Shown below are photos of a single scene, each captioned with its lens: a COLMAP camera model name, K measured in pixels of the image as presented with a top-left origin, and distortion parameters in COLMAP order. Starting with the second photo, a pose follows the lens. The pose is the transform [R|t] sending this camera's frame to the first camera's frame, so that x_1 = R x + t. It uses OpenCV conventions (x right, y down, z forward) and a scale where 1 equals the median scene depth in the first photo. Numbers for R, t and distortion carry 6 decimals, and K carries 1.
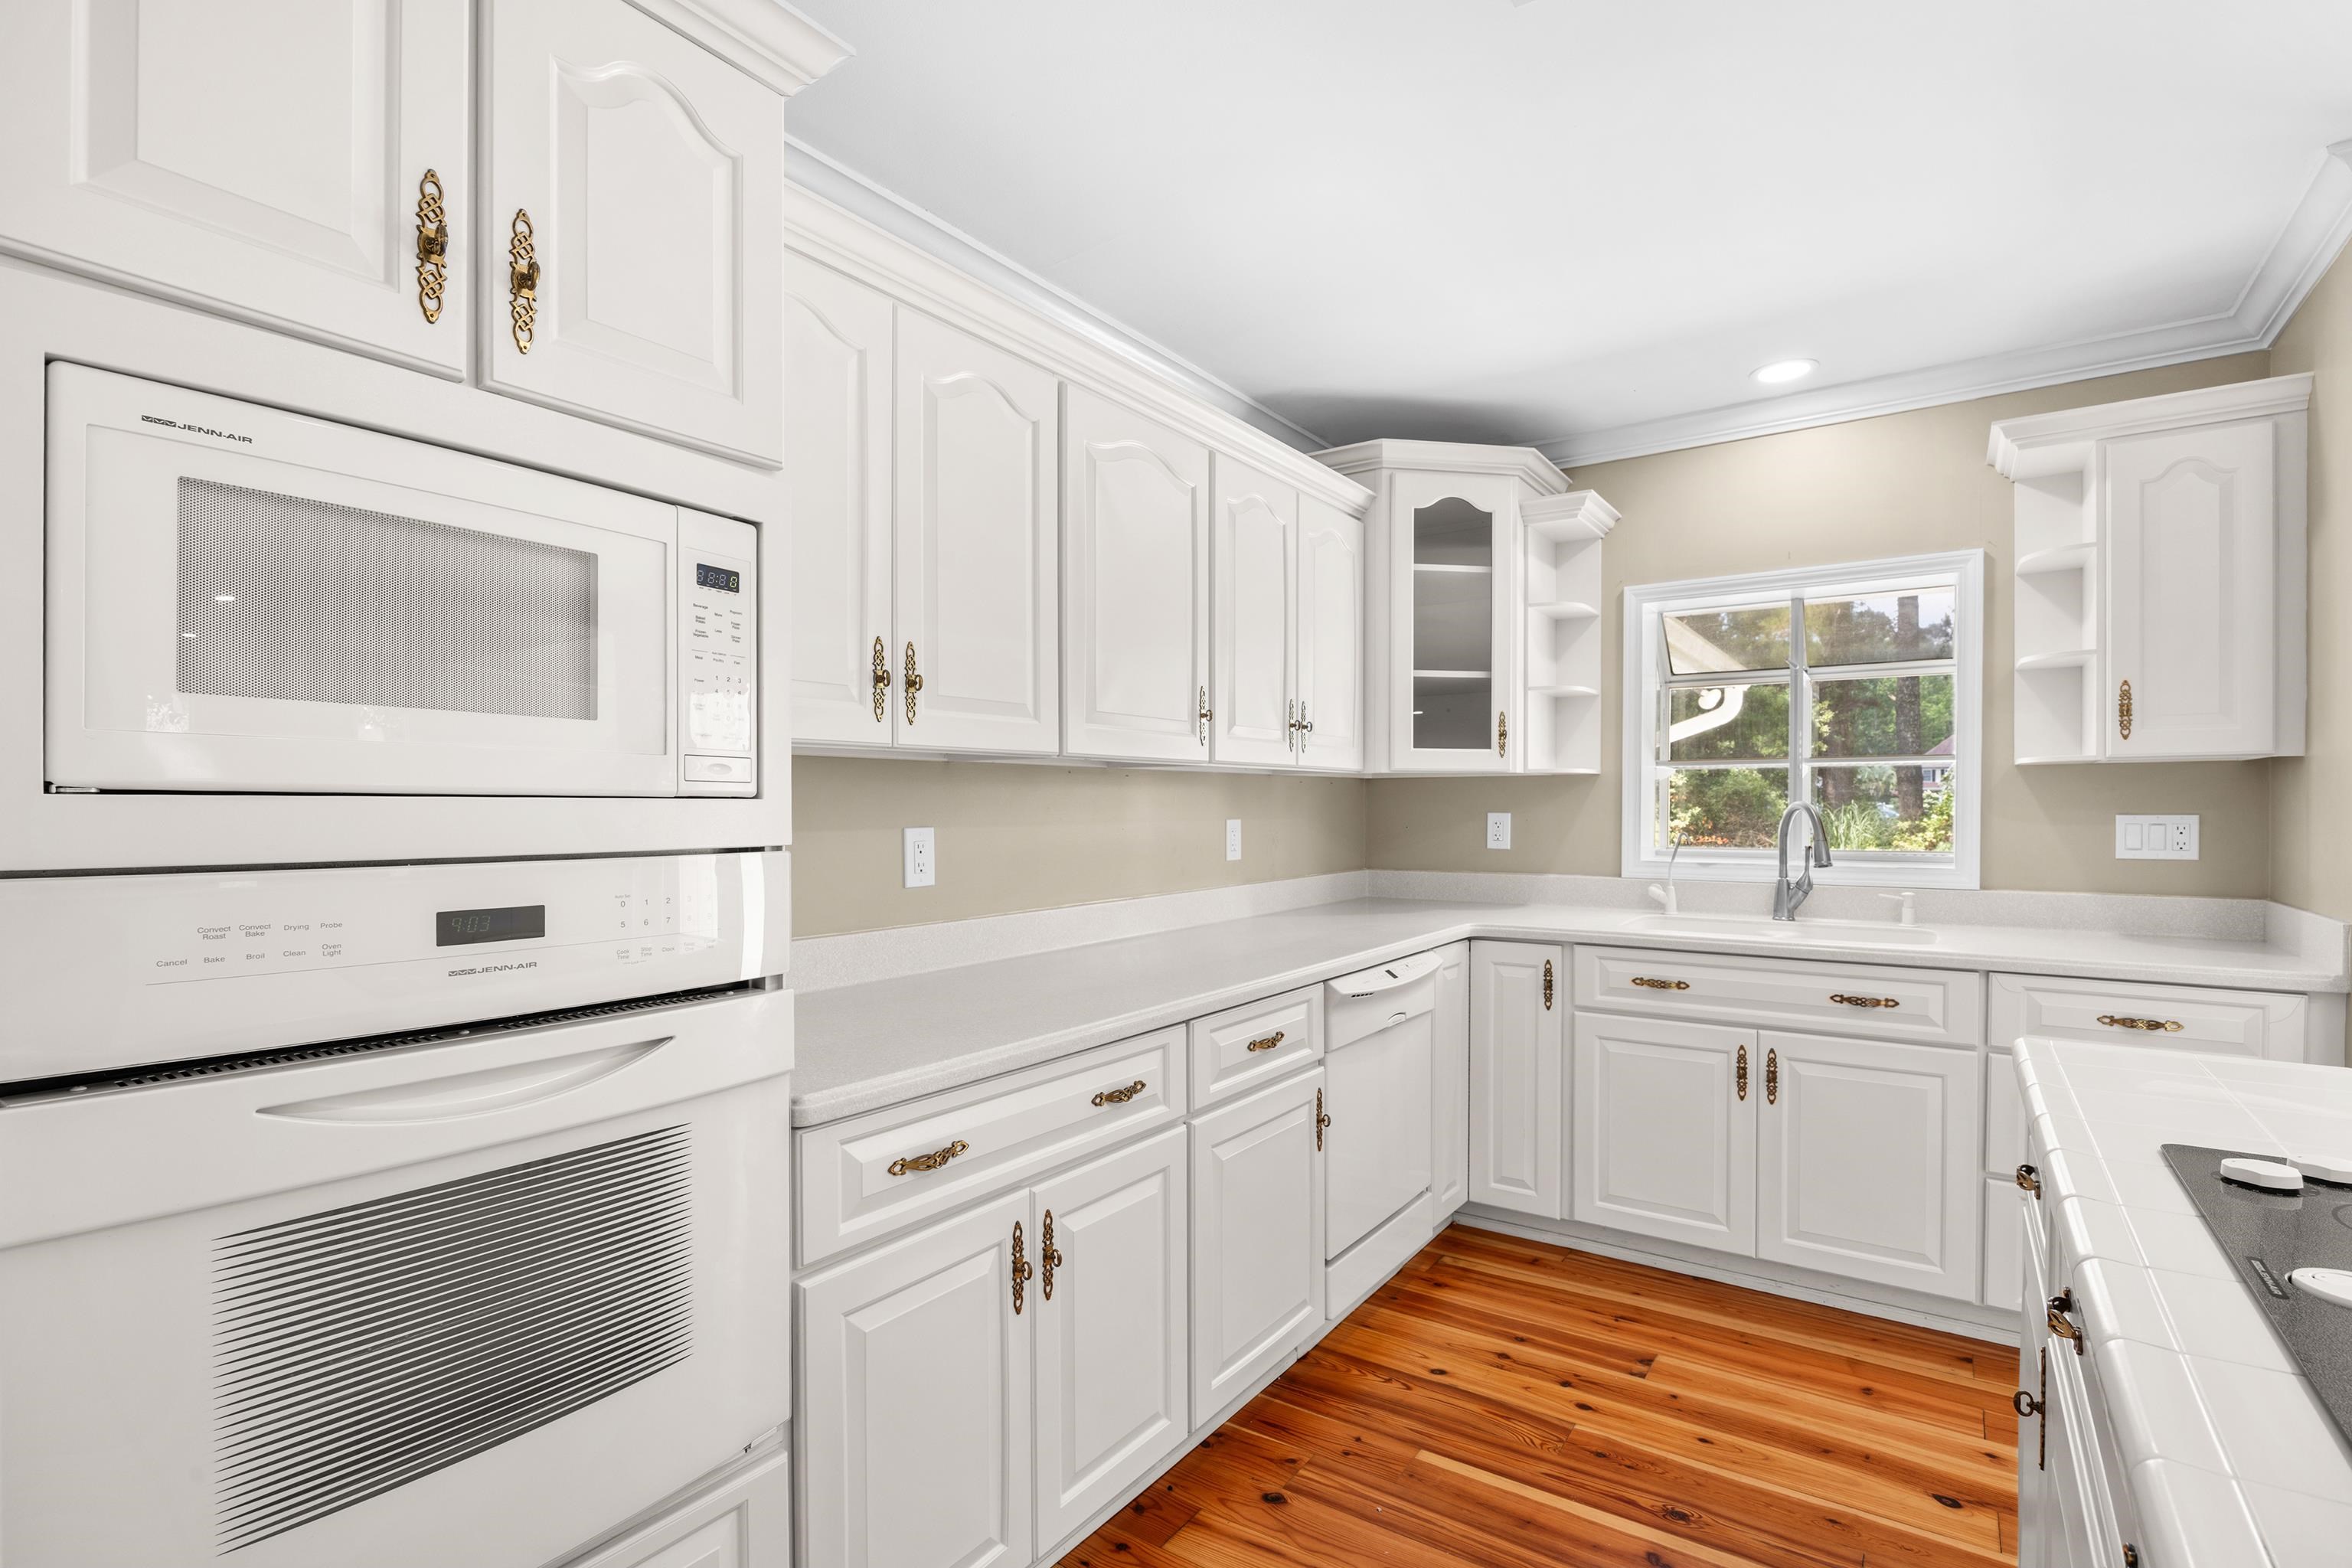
lens RADIAL K [[1100.7, 0, 1177.6], [0, 1100.7, 809.1], [0, 0, 1]] dist [0.000028, -0.000040]
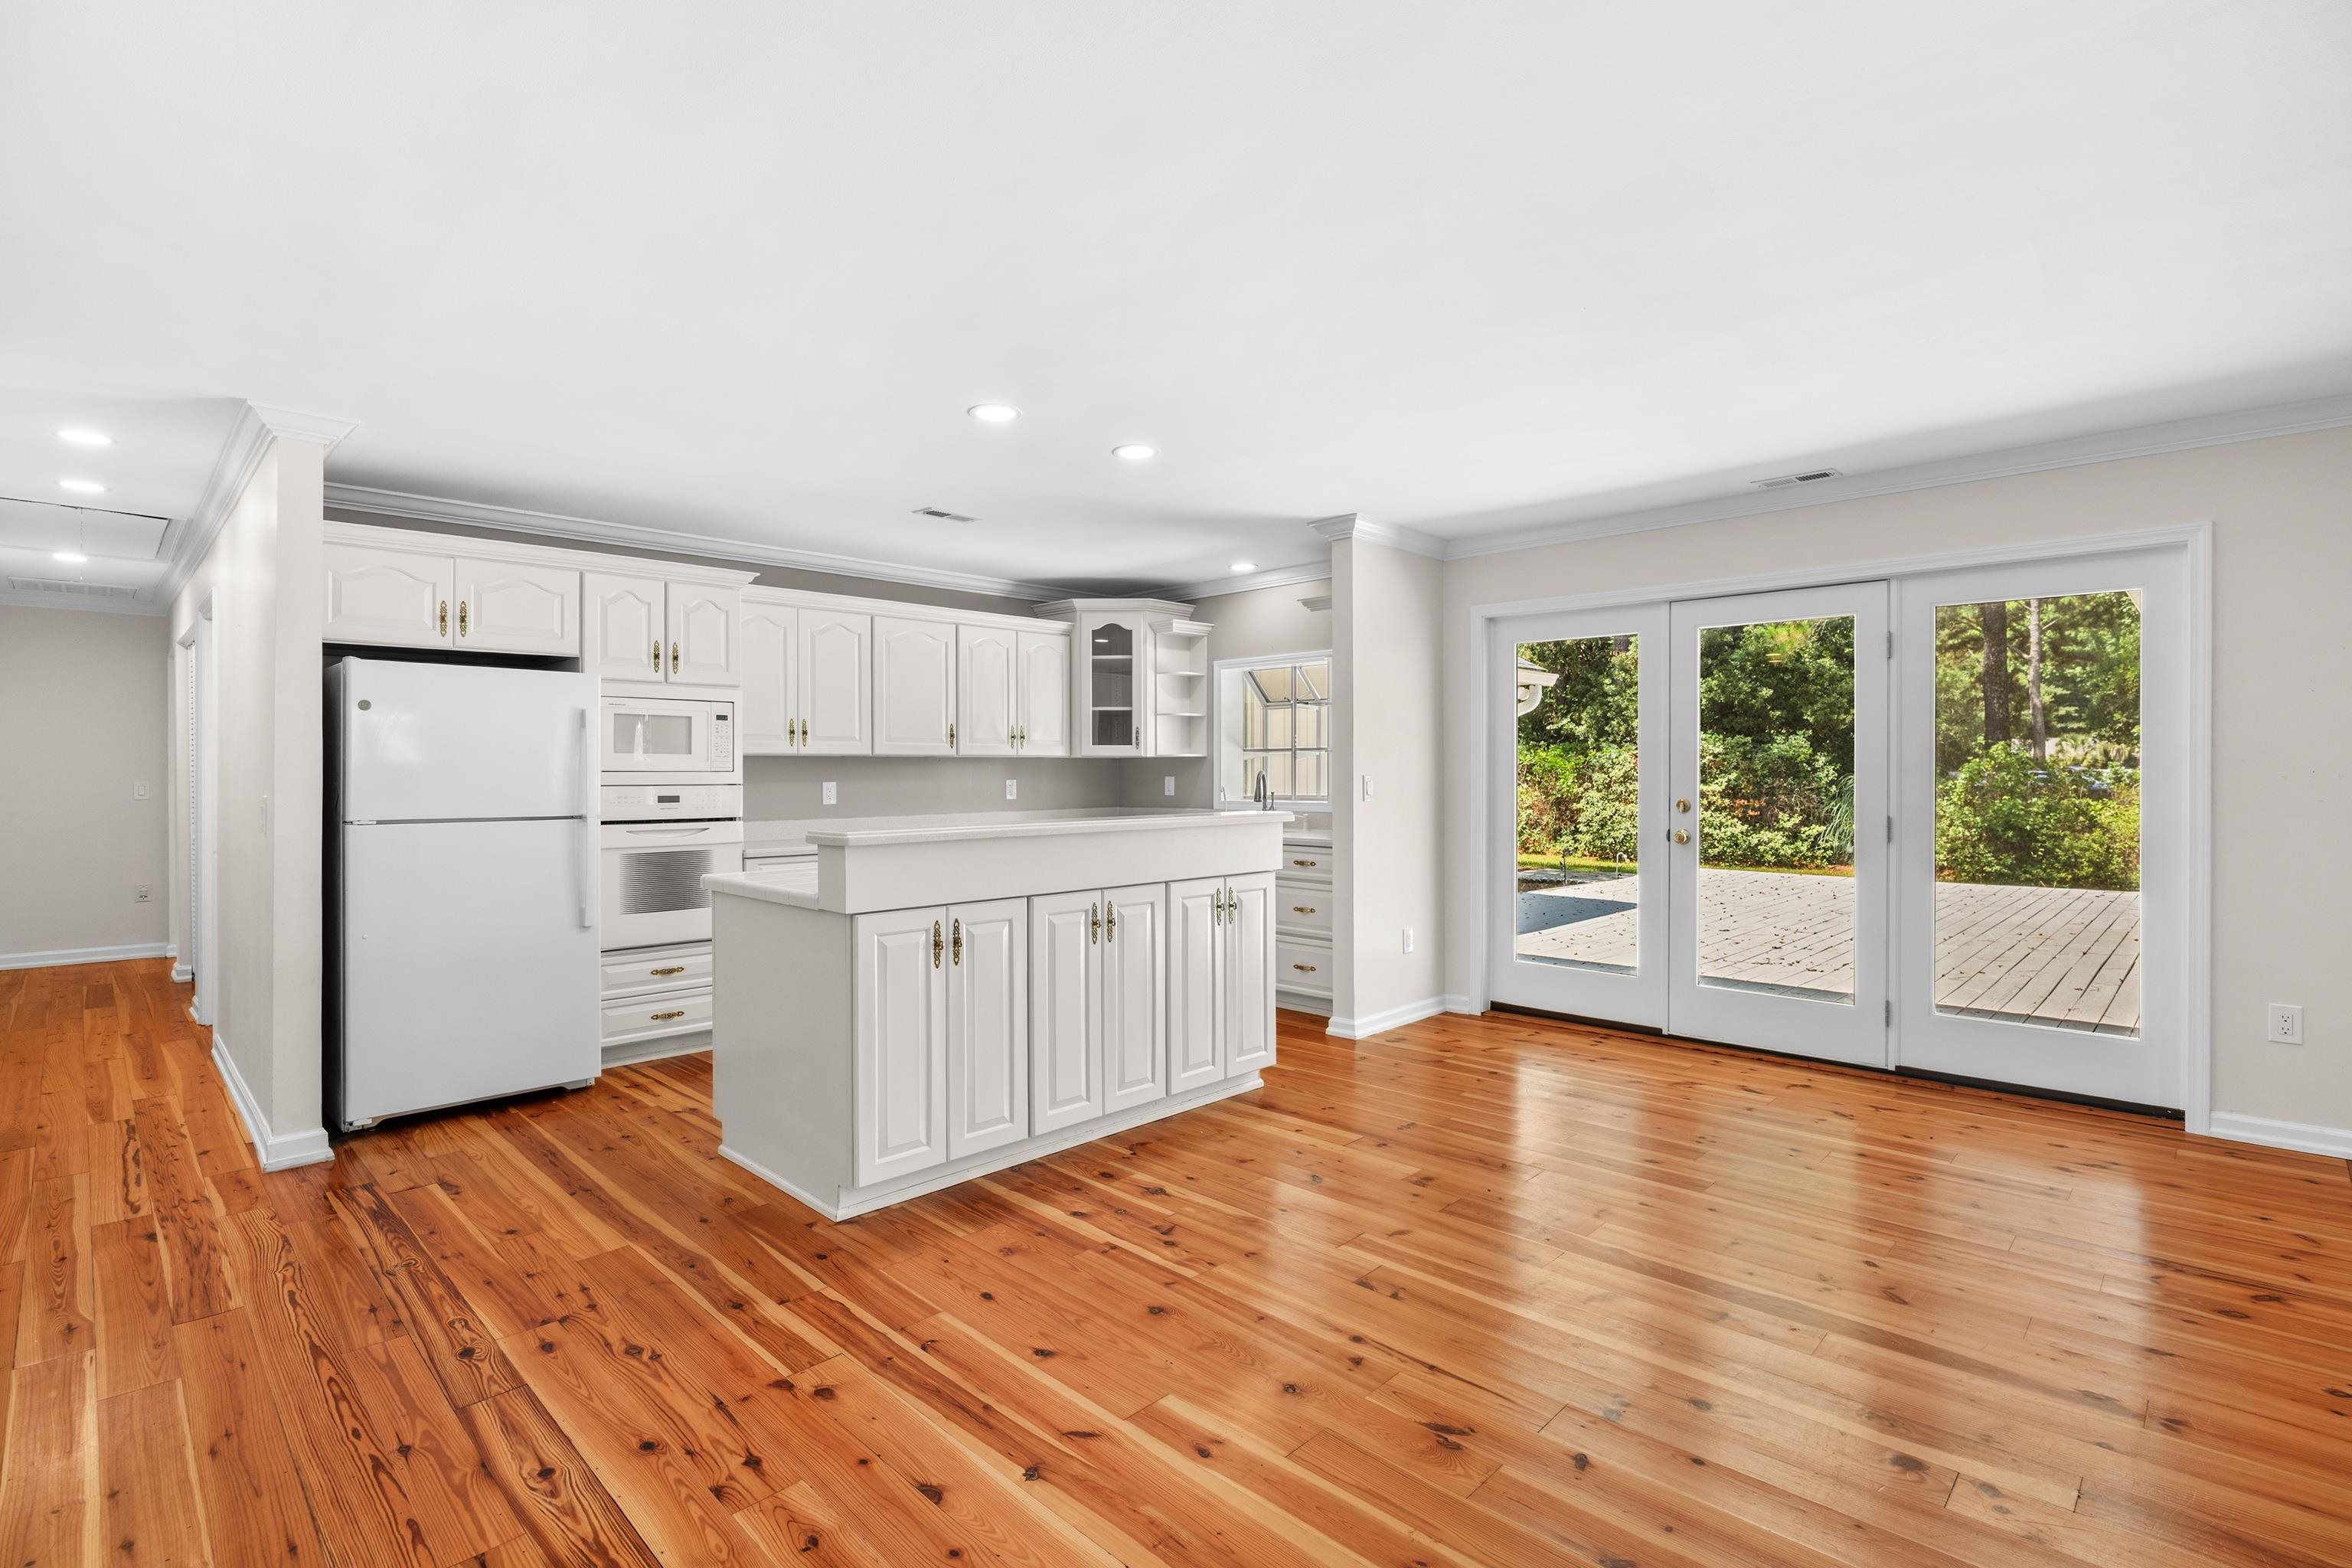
lens RADIAL K [[1100.7, 0, 1175.5], [0, 1100.7, 772.4], [0, 0, 1]] dist [0.000028, -0.000040]
pose [[0.985590, -0.004484, -0.169094, 0.732002], [0.003757, 0.999982, -0.004616, 0.006526], [0.169111, 0.003914, 0.985589, -1.037630]]
